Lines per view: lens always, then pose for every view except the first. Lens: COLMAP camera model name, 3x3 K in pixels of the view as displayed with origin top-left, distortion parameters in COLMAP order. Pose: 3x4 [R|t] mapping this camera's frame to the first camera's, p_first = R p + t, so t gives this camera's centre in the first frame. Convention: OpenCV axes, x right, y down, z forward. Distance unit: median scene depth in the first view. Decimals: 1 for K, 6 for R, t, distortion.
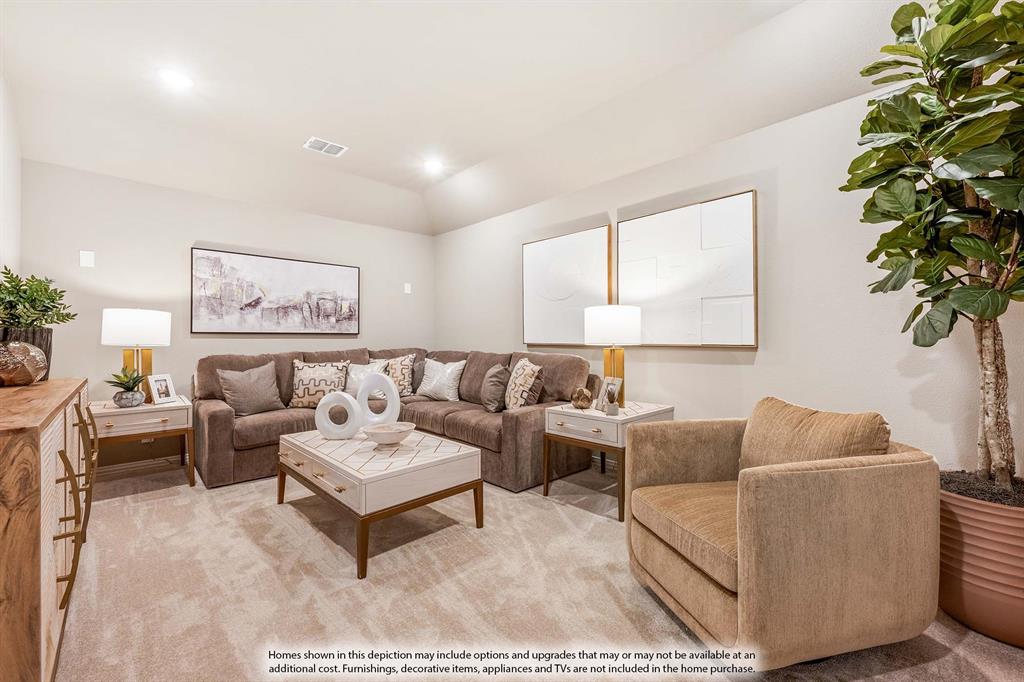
lens RADIAL K [[430.1, 0, 507.4], [0, 430.1, 339.2], [0, 0, 1]] dist [0.002136, -0.000314]
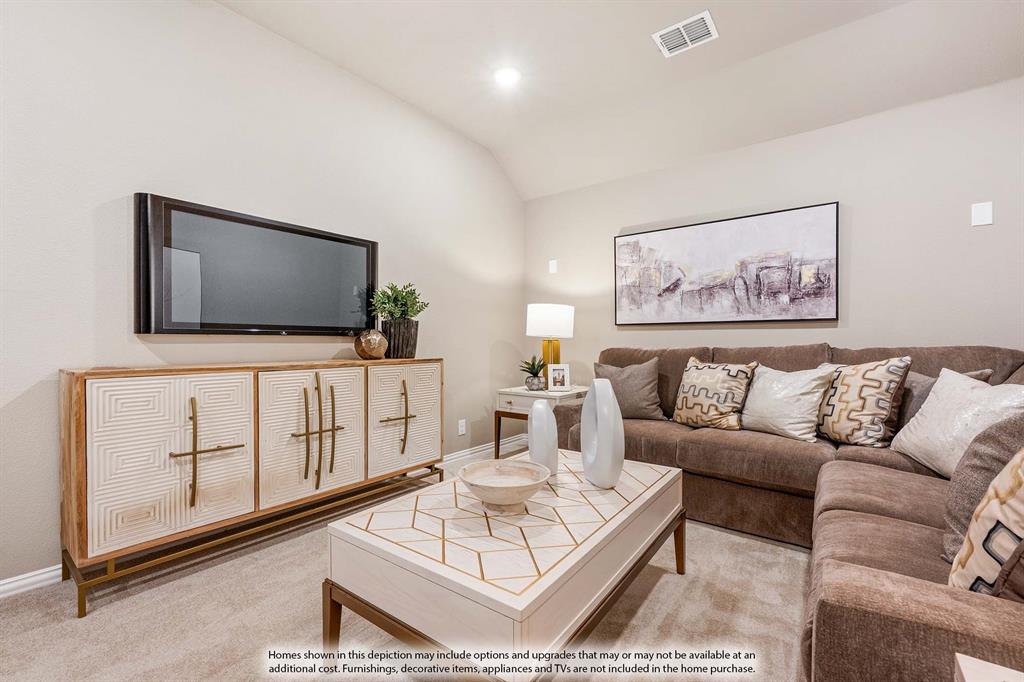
lens RADIAL K [[430.1, 0, 508.8], [0, 430.1, 349.8], [0, 0, 1]] dist [0.002136, -0.000314]
pose [[0.154001, 0.024772, -0.987760, 0.176648], [0.001732, 0.999677, 0.025341, 0.015074], [0.988069, -0.005613, 0.153908, 0.558519]]
